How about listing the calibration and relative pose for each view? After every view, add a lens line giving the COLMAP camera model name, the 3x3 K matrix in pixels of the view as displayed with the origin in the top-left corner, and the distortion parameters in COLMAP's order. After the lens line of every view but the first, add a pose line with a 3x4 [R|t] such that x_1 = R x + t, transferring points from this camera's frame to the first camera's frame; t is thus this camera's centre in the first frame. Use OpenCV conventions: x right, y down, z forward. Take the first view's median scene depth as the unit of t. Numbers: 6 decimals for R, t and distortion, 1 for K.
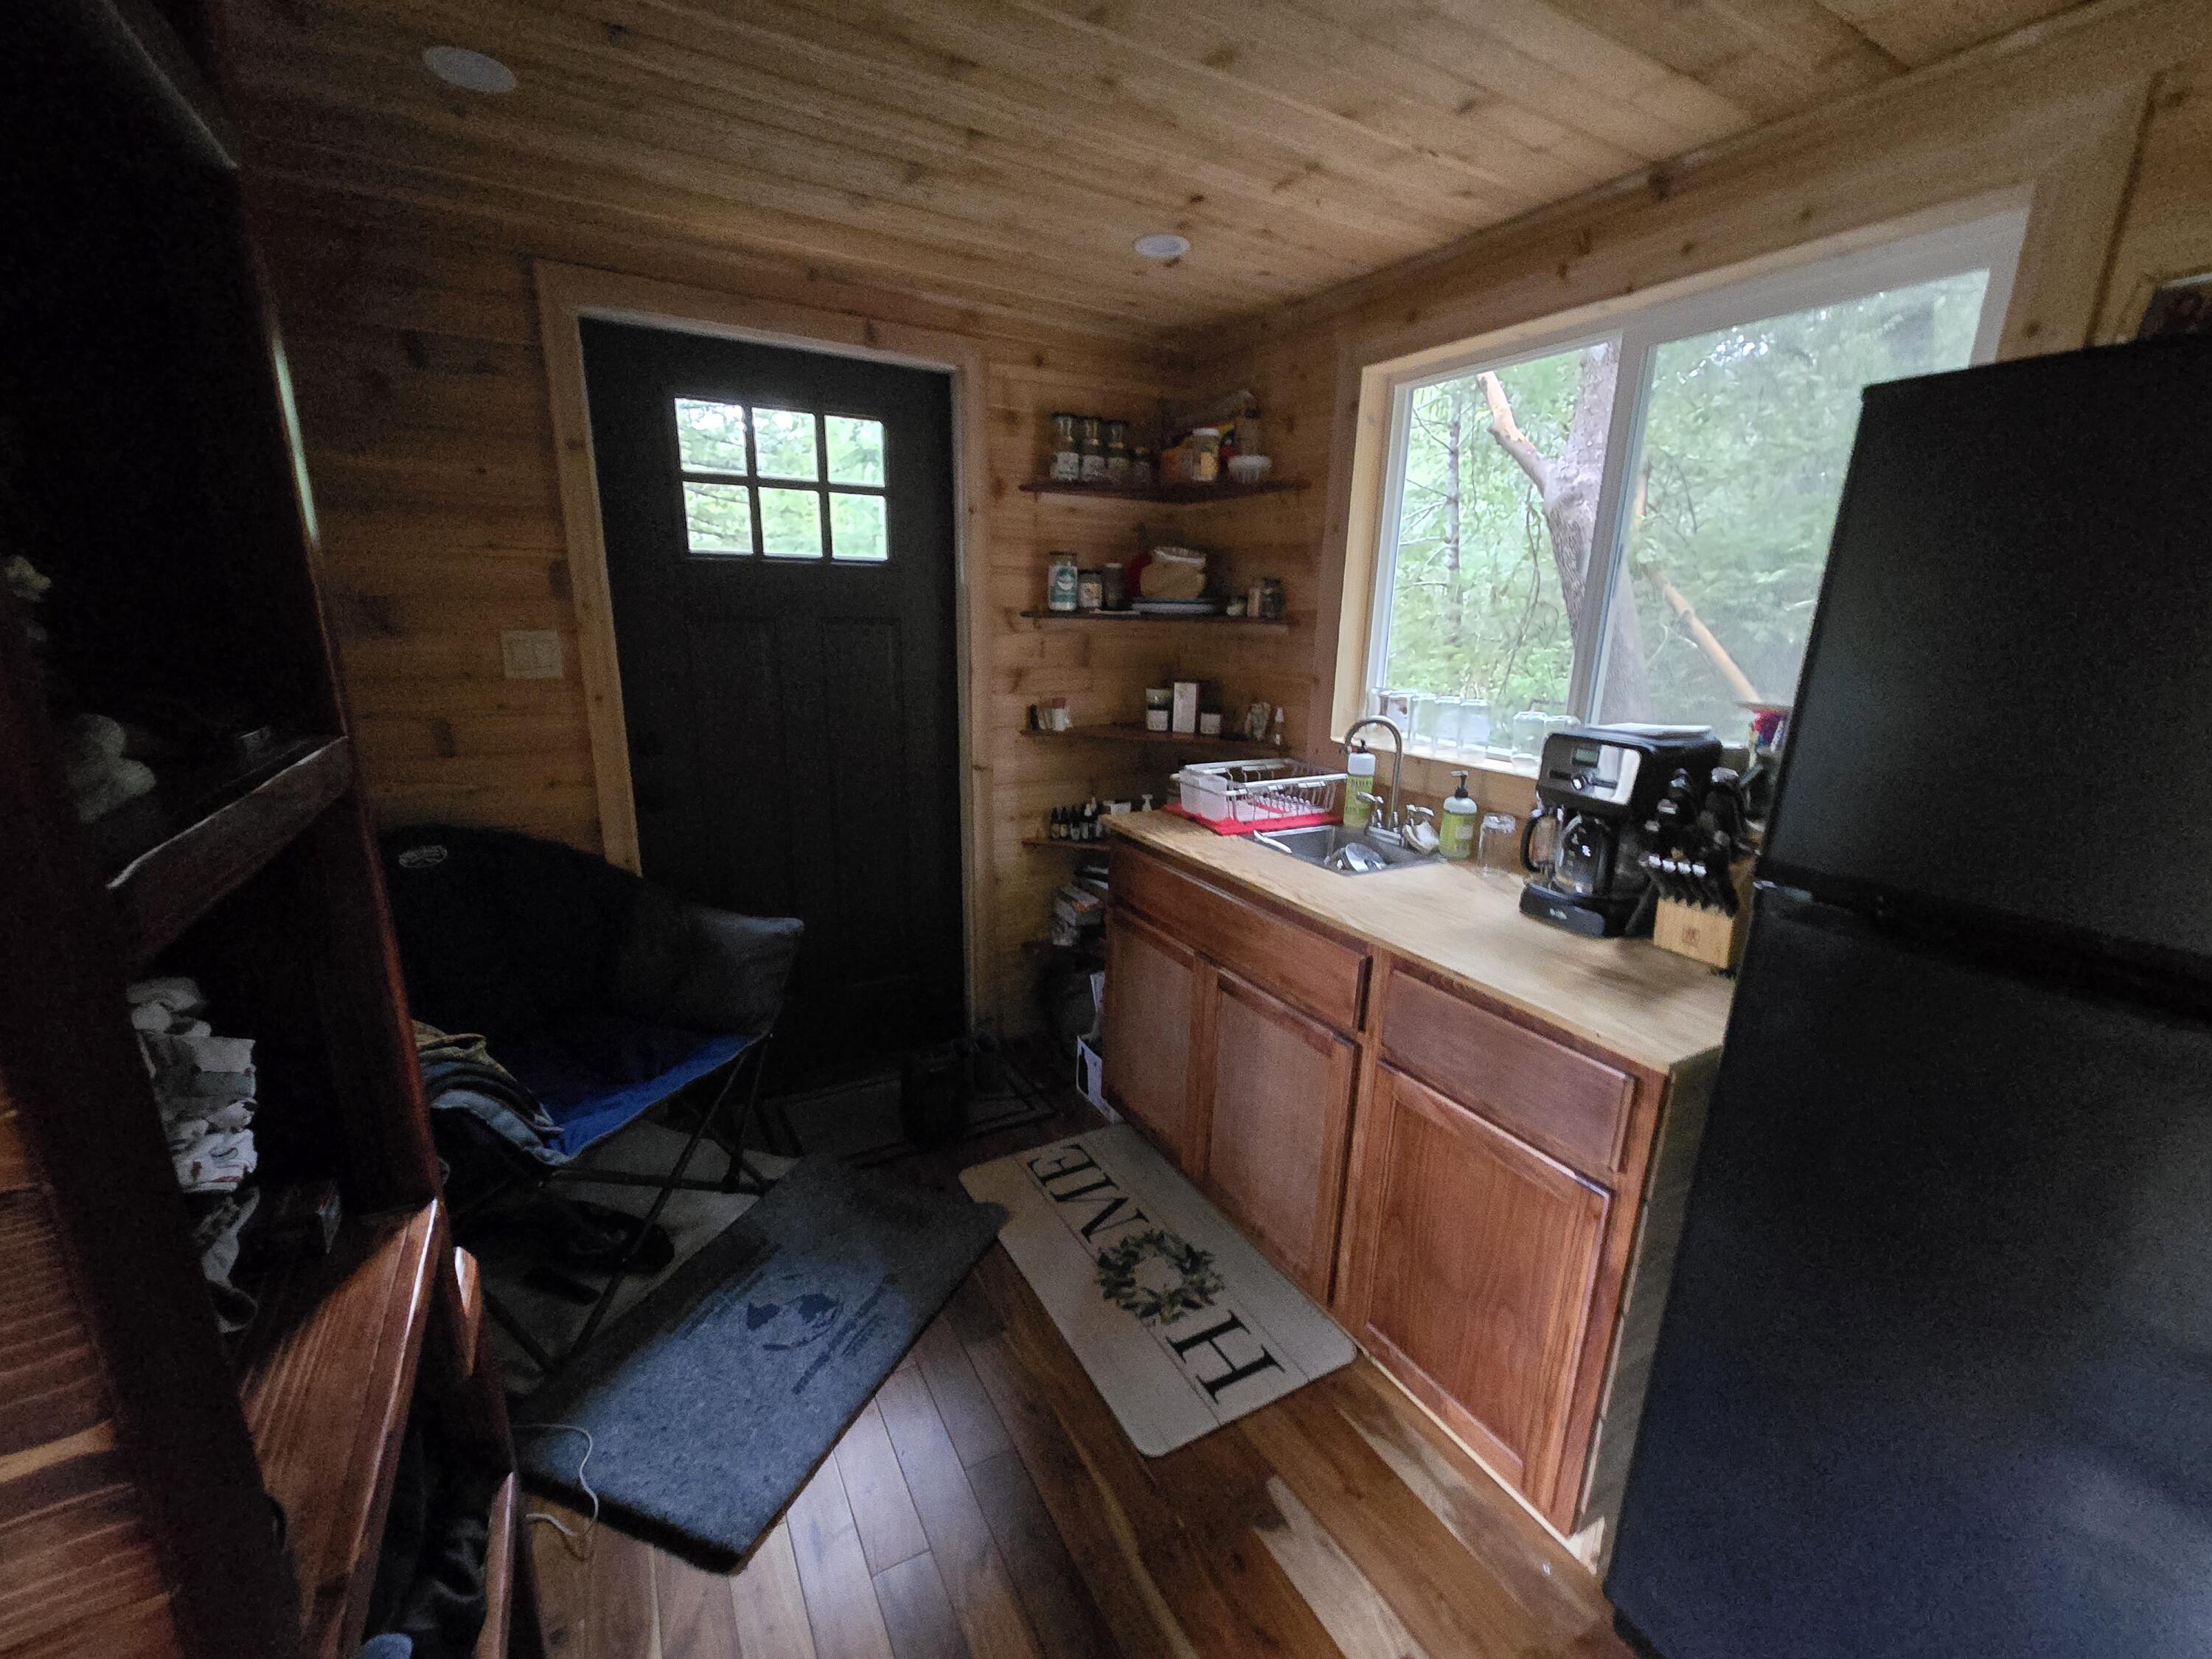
lens RADIAL K [[901.7, 0, 1097.1], [0, 901.7, 828.8], [0, 0, 1]] dist [-0.000611, 0.000233]
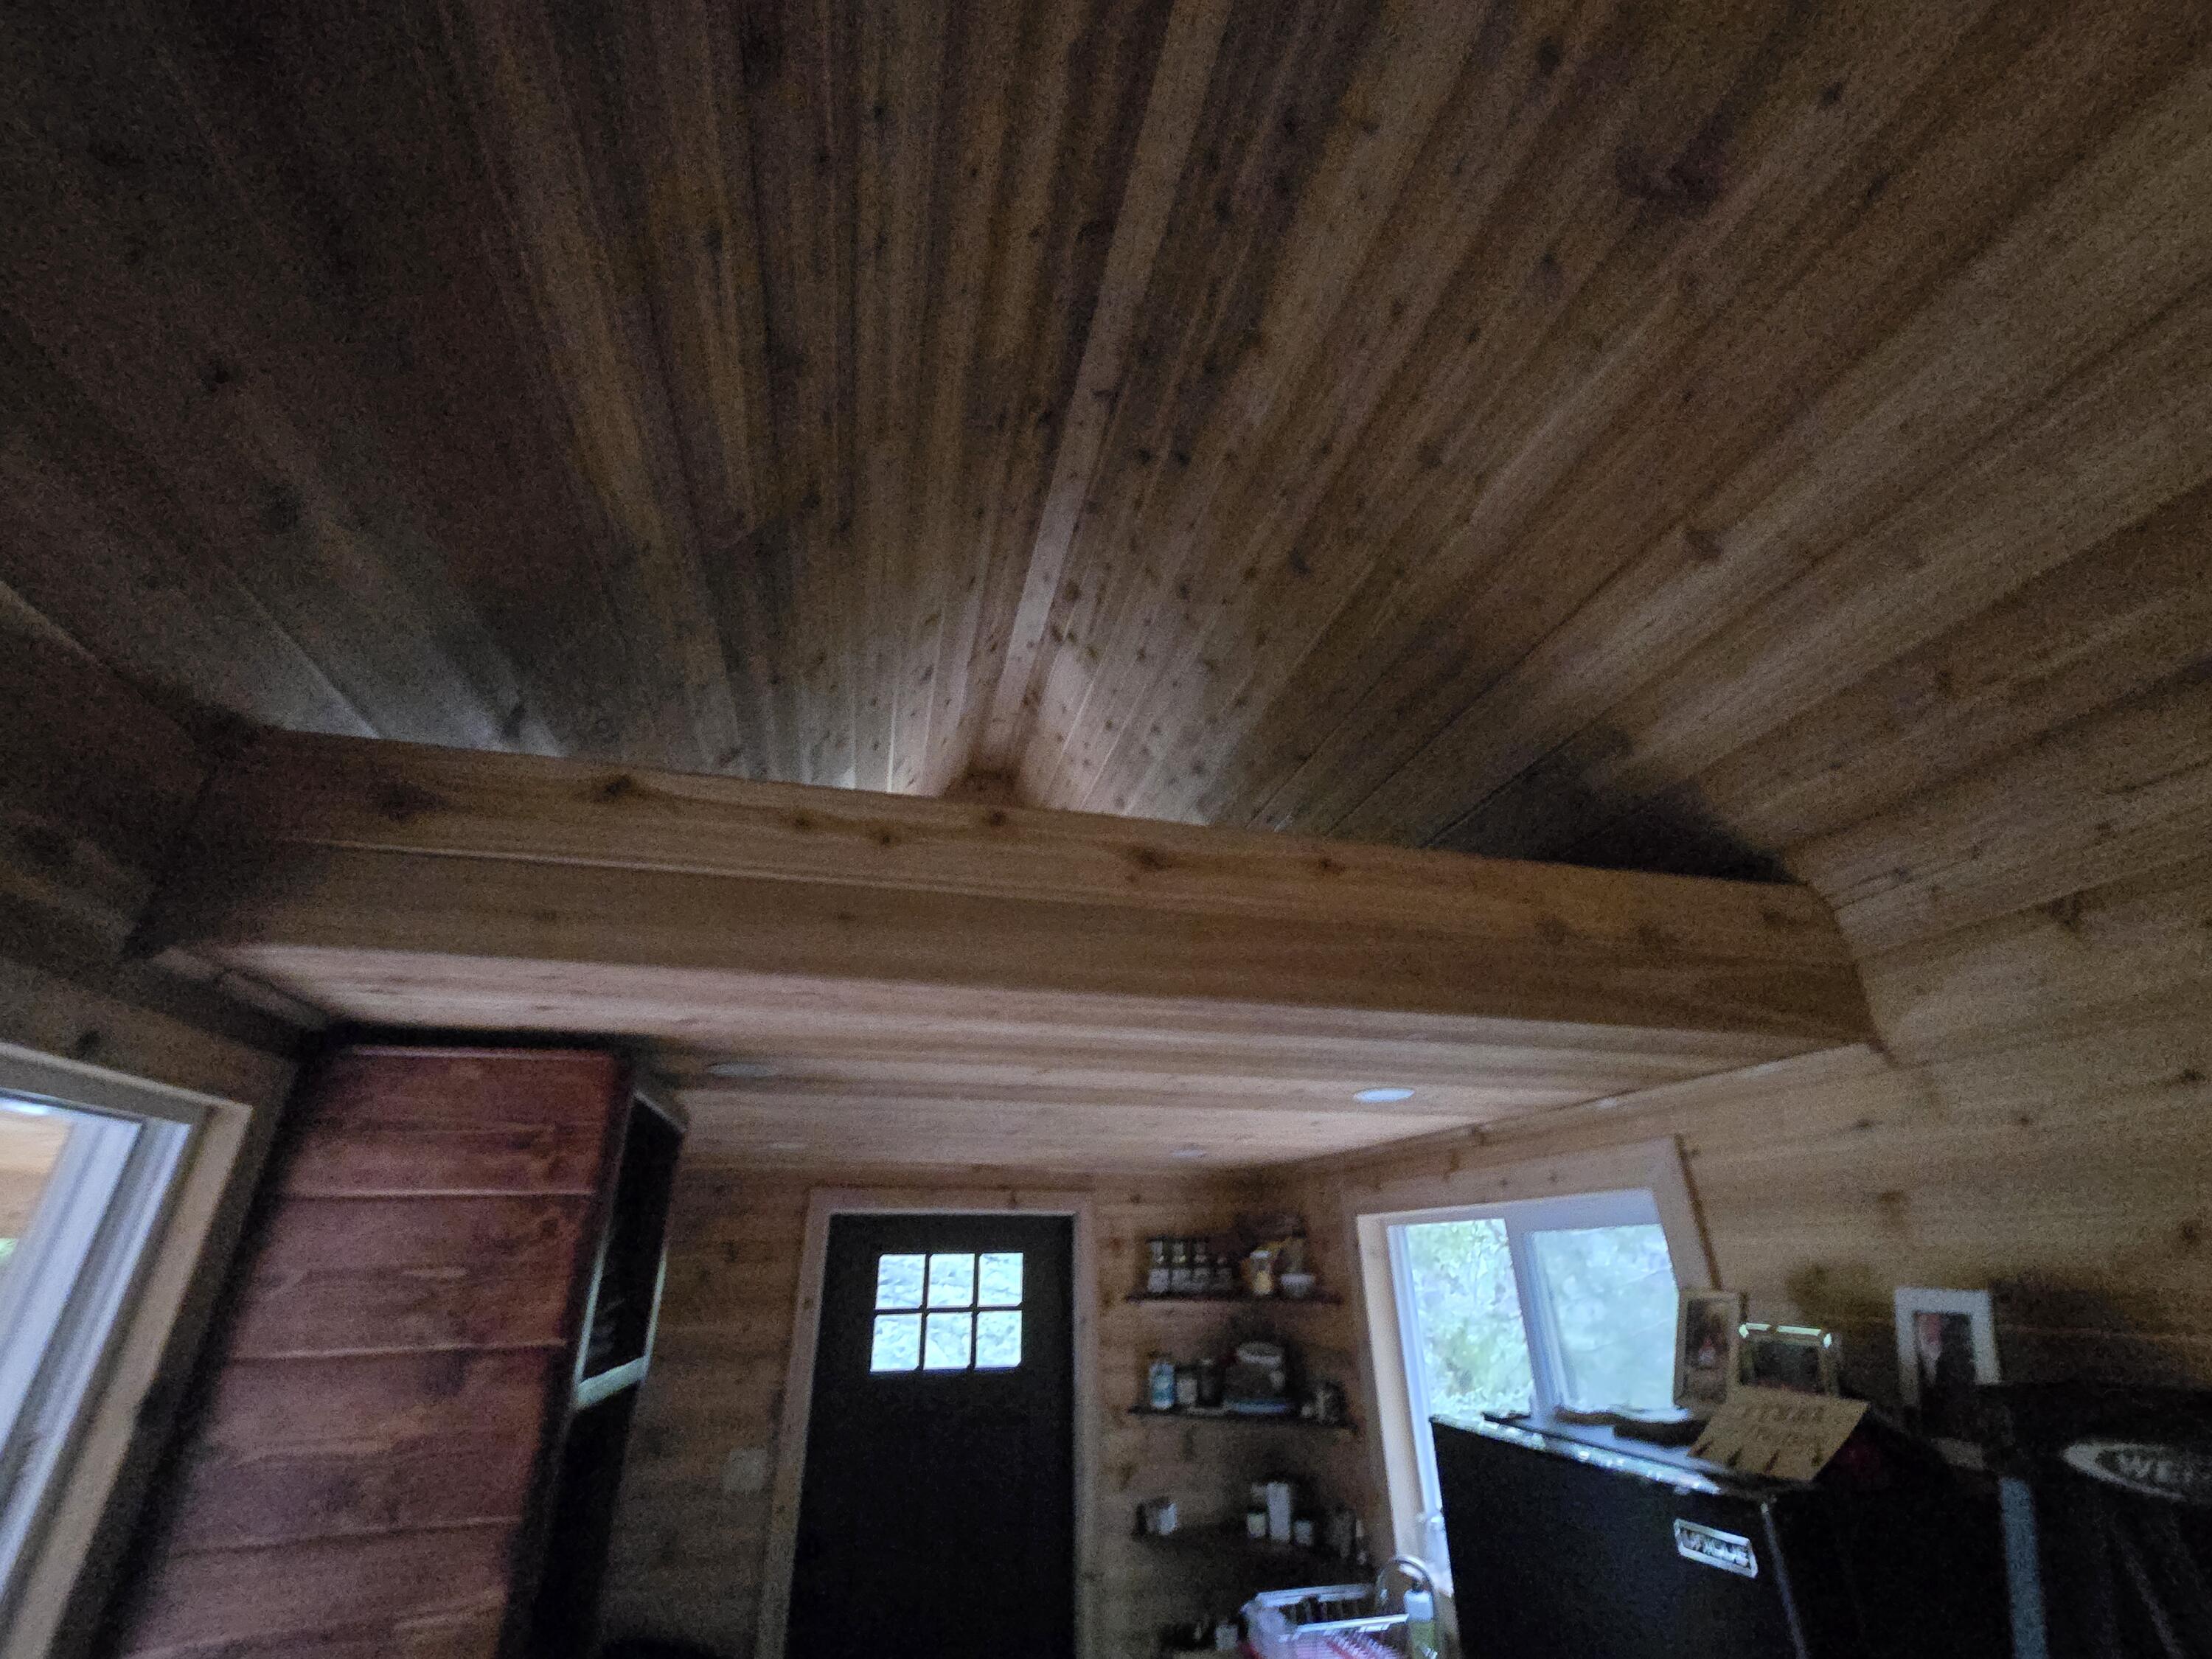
lens RADIAL K [[901.7, 0, 1099.0], [0, 901.7, 841.3], [0, 0, 1]] dist [-0.000611, 0.000233]
pose [[0.963675, -0.137031, -0.229246, 0.262687], [-0.038516, 0.778067, -0.626999, -0.080450], [0.264287, 0.613053, 0.744526, -0.359193]]
